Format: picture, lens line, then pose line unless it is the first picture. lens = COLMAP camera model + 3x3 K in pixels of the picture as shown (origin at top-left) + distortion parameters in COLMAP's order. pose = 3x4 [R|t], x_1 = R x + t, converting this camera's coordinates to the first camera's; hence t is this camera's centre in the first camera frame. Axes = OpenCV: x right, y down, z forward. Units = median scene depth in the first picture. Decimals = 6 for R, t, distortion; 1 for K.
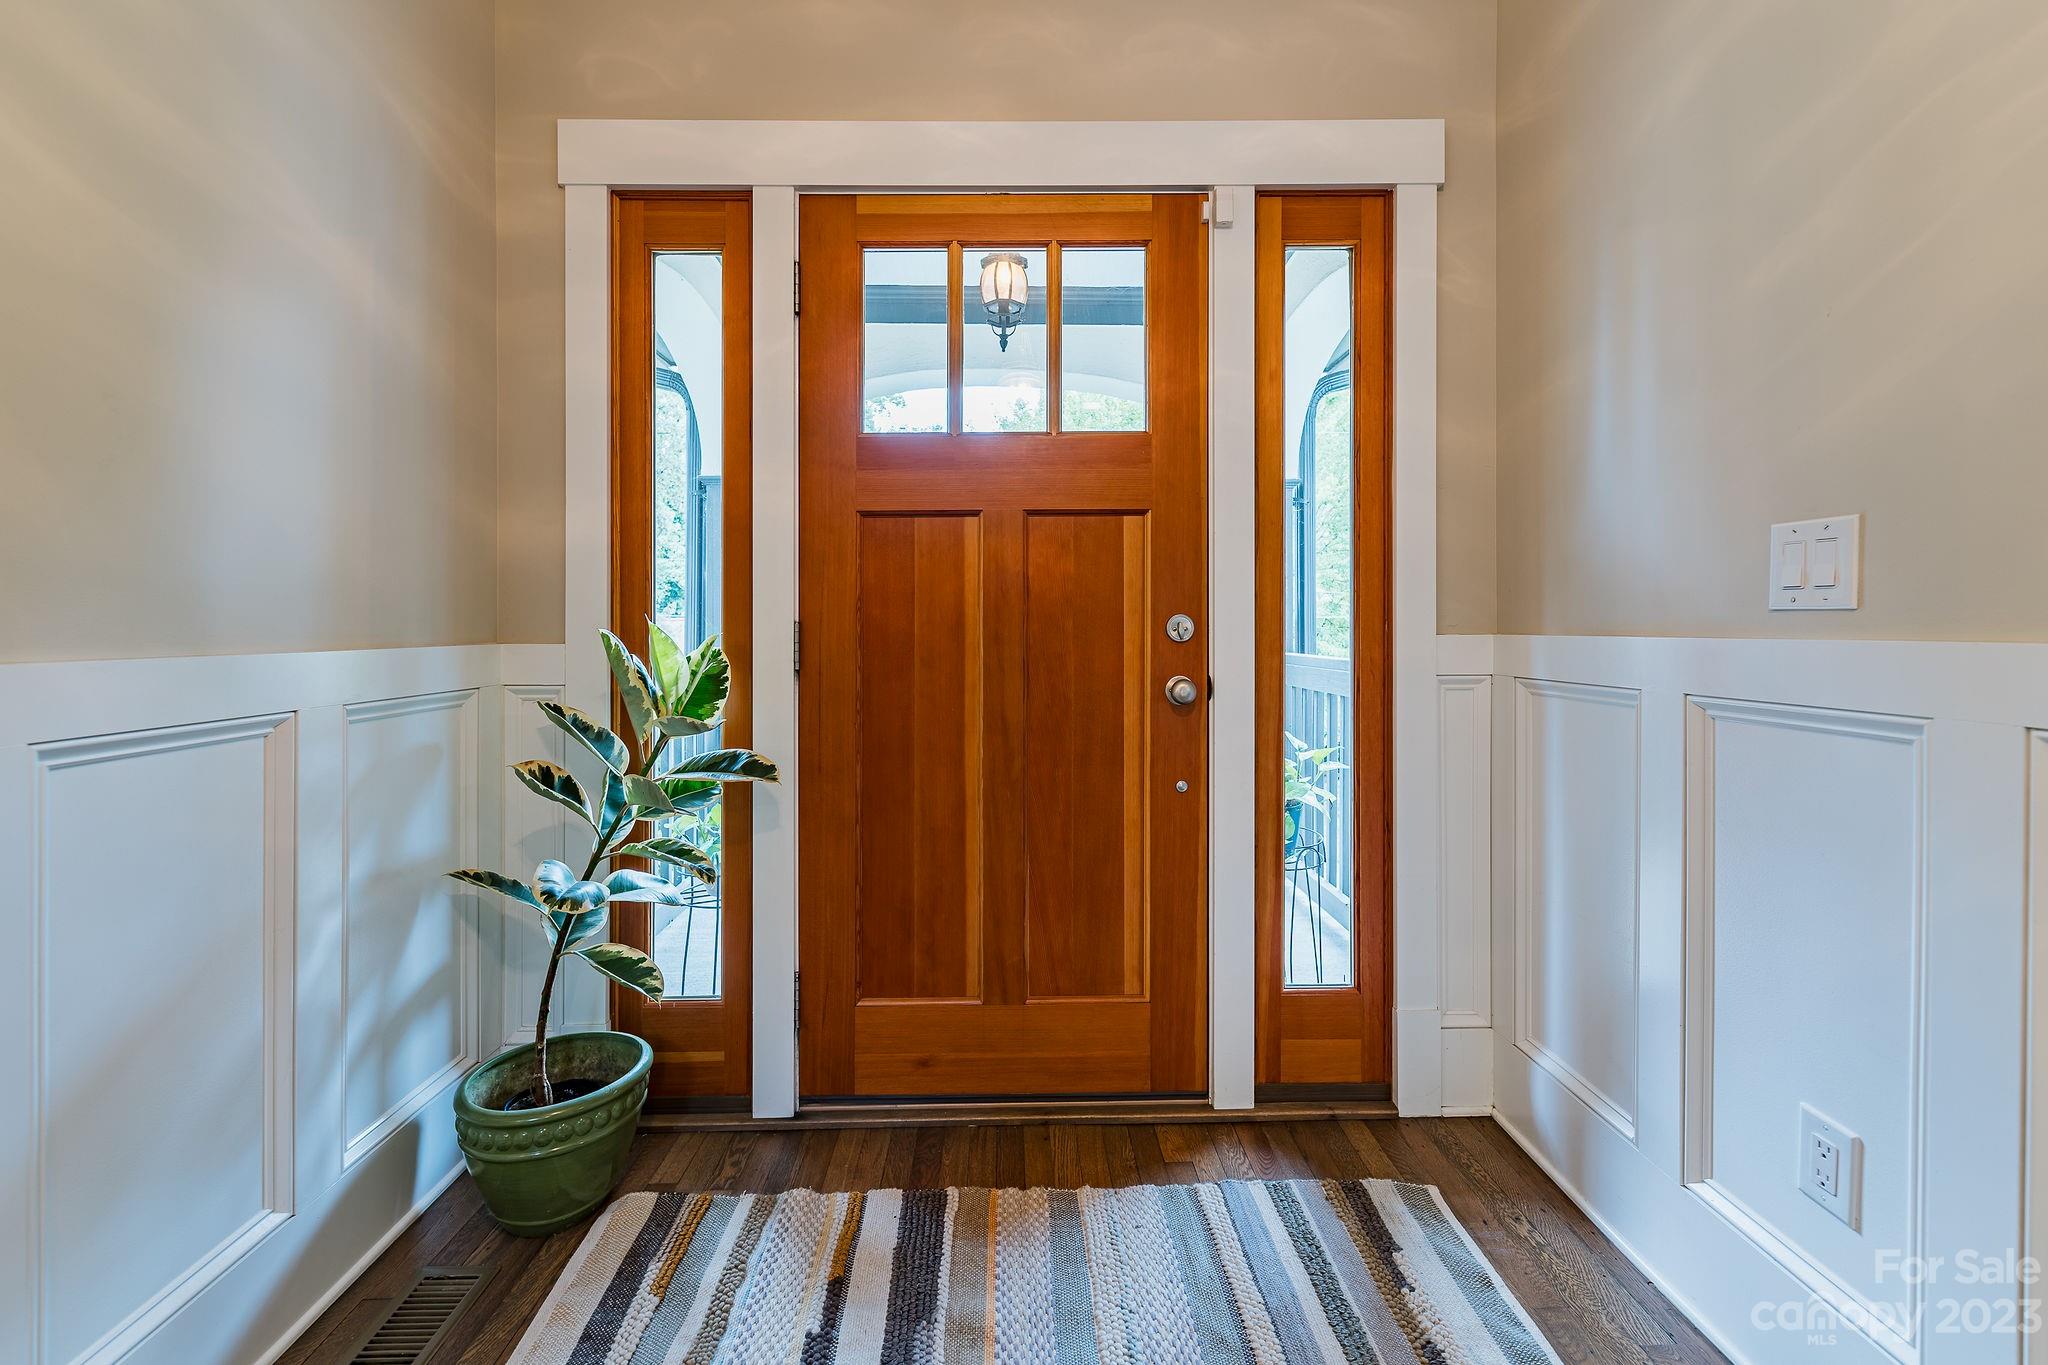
lens RADIAL K [[822.7, 0, 1017.1], [0, 822.7, 608.2], [0, 0, 1]] dist [0.005918, -0.003051]
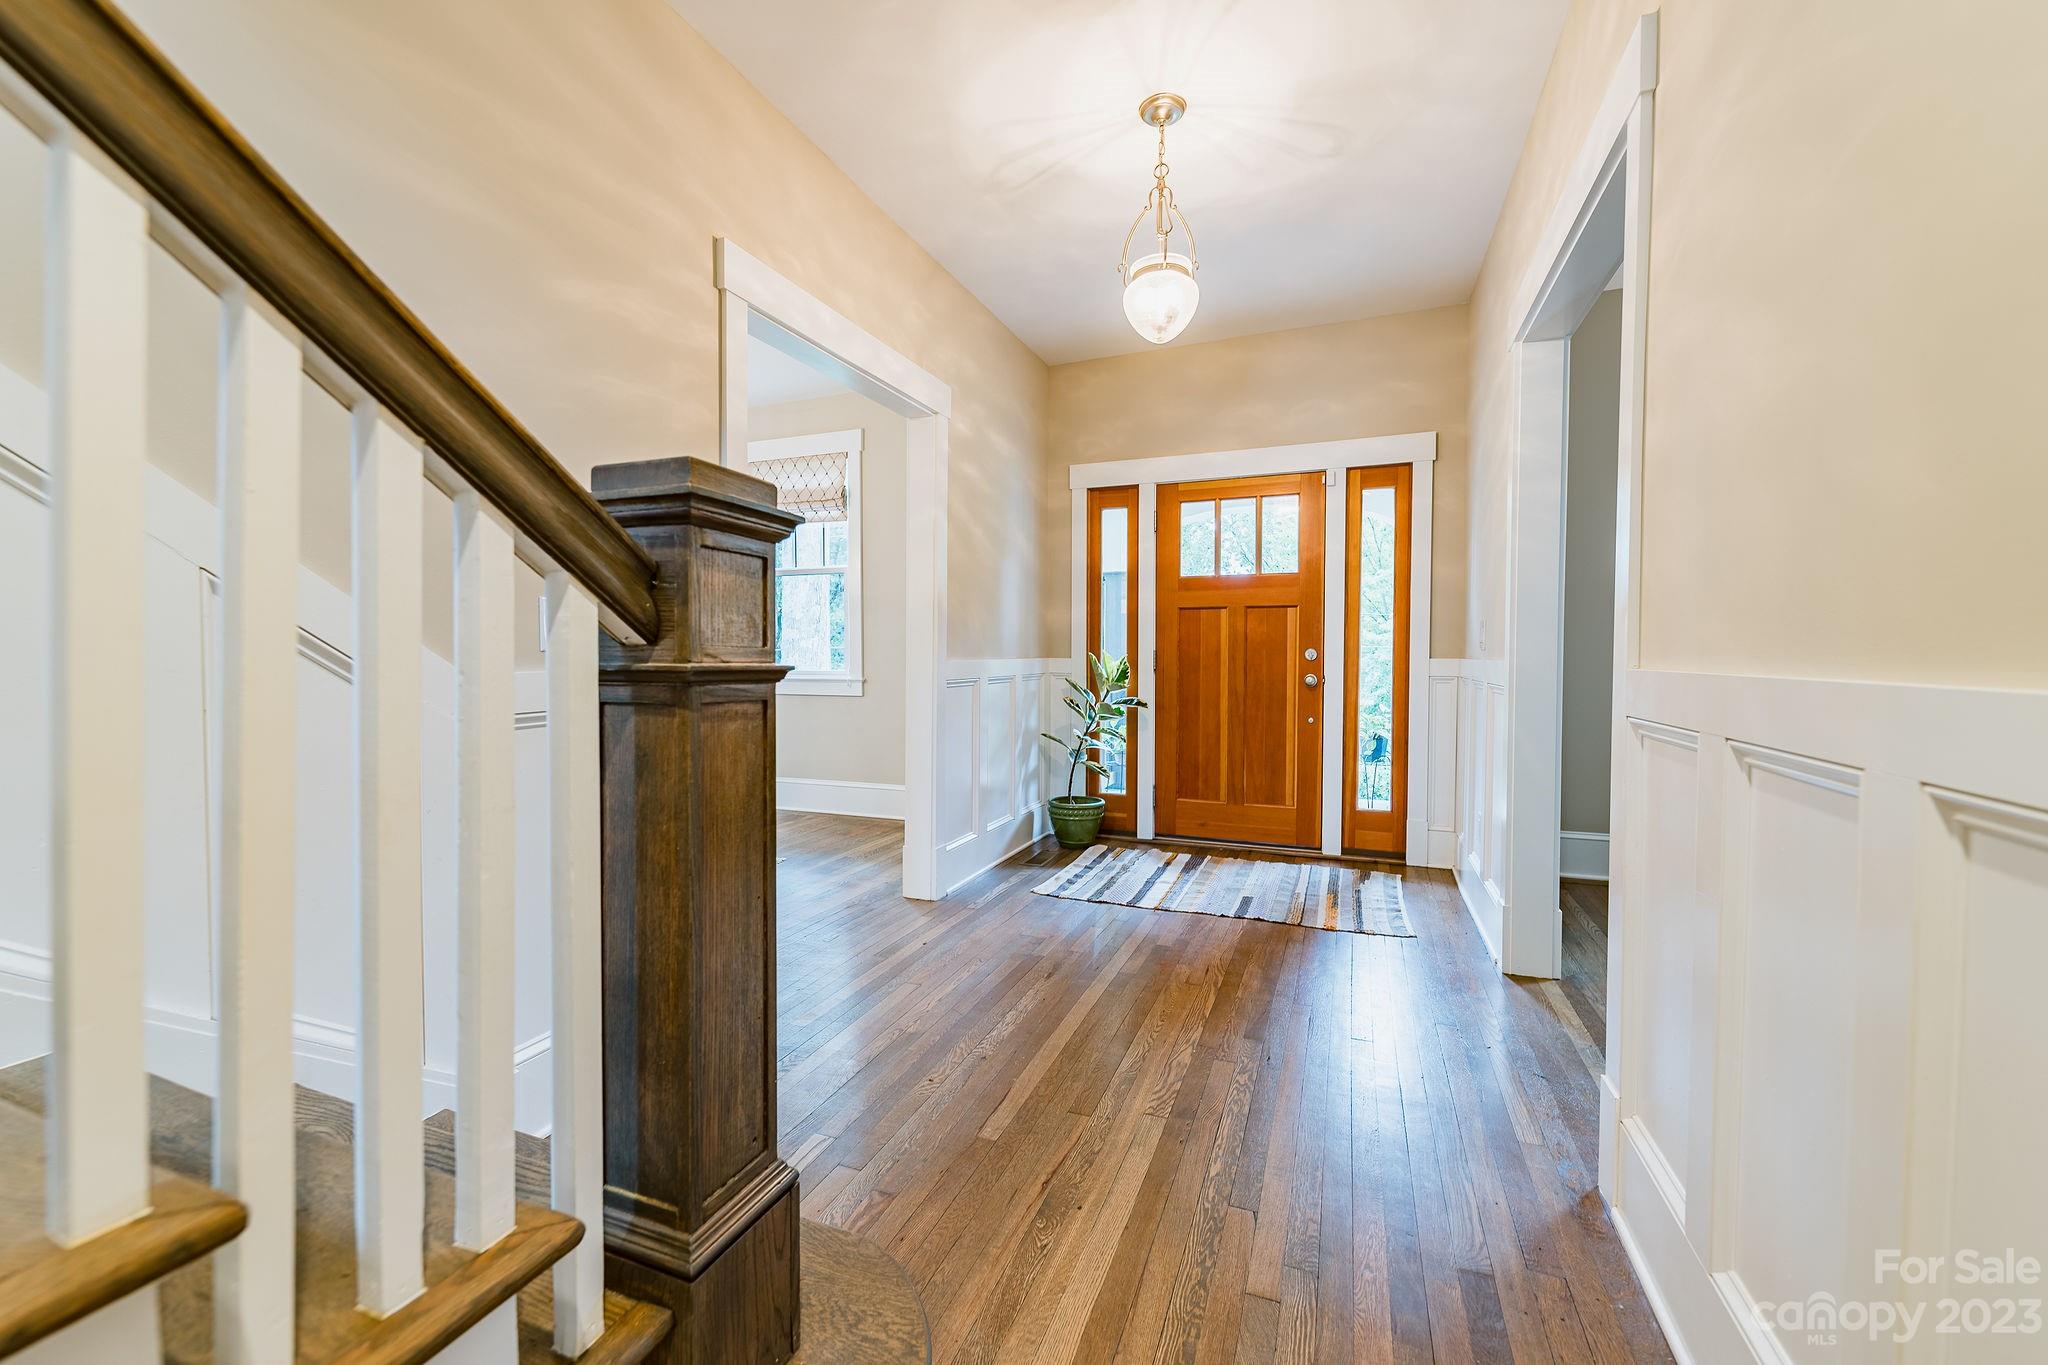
lens RADIAL K [[822.7, 0, 1022.3], [0, 822.7, 672.5], [0, 0, 1]] dist [0.005918, -0.003051]
pose [[0.913396, 0.018598, -0.406647, 0.407246], [0.001465, 0.998799, 0.048969, -0.042235], [0.407069, -0.045324, 0.912272, -1.536920]]
